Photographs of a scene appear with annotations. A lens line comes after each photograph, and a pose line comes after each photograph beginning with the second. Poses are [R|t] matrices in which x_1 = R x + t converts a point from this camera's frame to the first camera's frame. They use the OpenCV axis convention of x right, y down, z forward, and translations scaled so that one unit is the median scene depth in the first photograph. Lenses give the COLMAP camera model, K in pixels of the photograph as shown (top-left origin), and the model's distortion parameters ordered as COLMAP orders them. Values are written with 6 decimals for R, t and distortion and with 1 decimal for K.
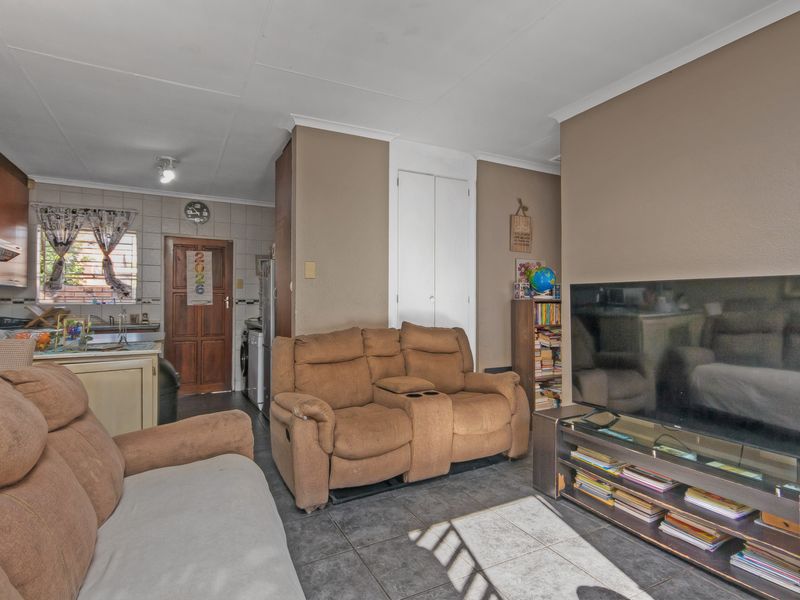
lens RADIAL K [[425.9, 0, 403.9], [0, 425.9, 302.1], [0, 0, 1]] dist [0.001539, 0.001830]
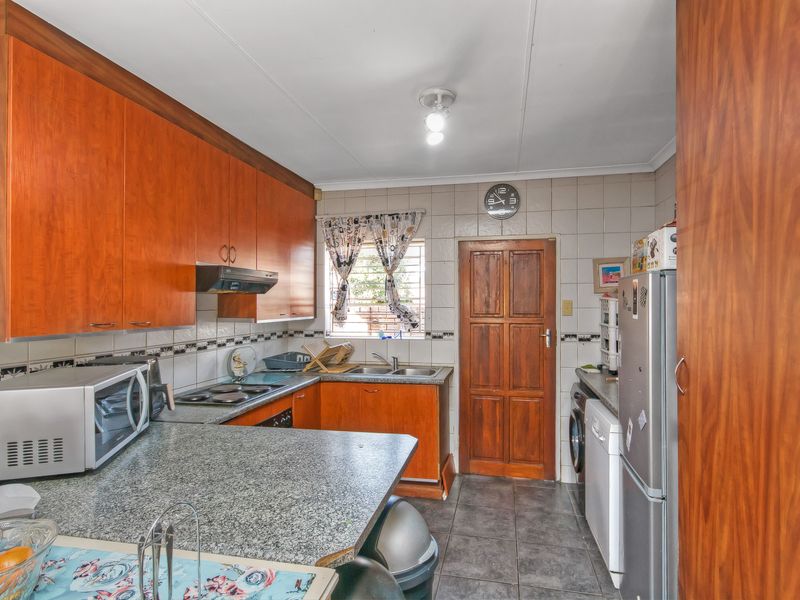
lens RADIAL K [[425.9, 0, 411.1], [0, 425.9, 298.6], [0, 0, 1]] dist [0.001539, 0.001830]
pose [[0.759194, -0.010041, -0.650786, -0.189519], [0.006090, 0.999947, -0.008323, -0.062744], [0.650835, 0.002355, 0.759215, 0.470400]]
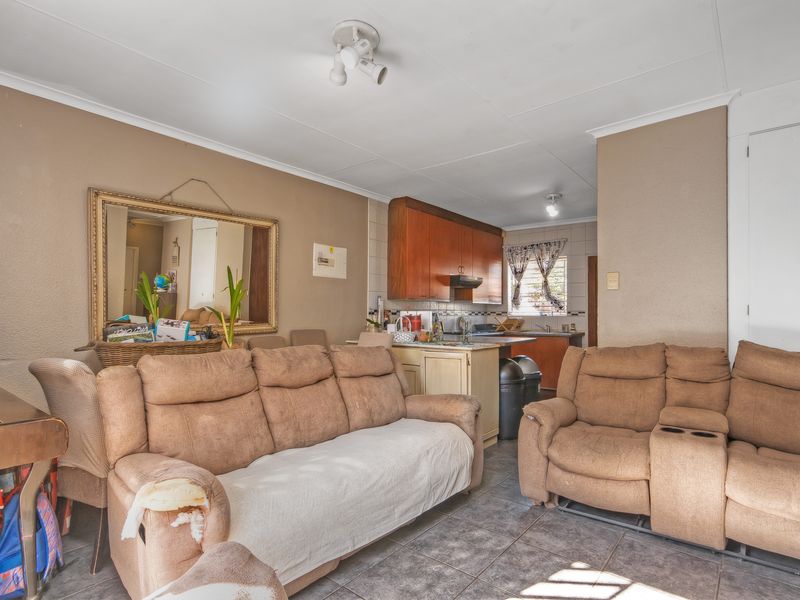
lens RADIAL K [[425.9, 0, 413.5], [0, 425.9, 306.8], [0, 0, 1]] dist [0.001539, 0.001830]
pose [[0.403650, -0.016964, -0.914756, 0.318940], [0.000094, 0.999829, -0.018500, 0.000629], [0.914913, 0.007382, 0.403583, 0.126695]]
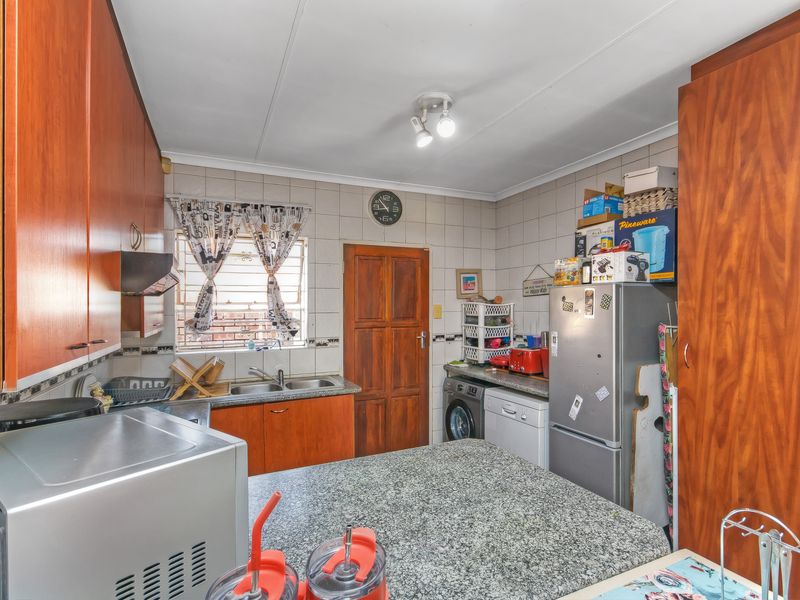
lens RADIAL K [[425.9, 0, 413.1], [0, 425.9, 307.6], [0, 0, 1]] dist [0.001539, 0.001830]
pose [[0.997977, -0.009161, -0.062915, -0.454747], [0.009484, 0.999943, 0.004841, -0.063774], [0.062867, -0.005428, 0.998007, 0.378289]]
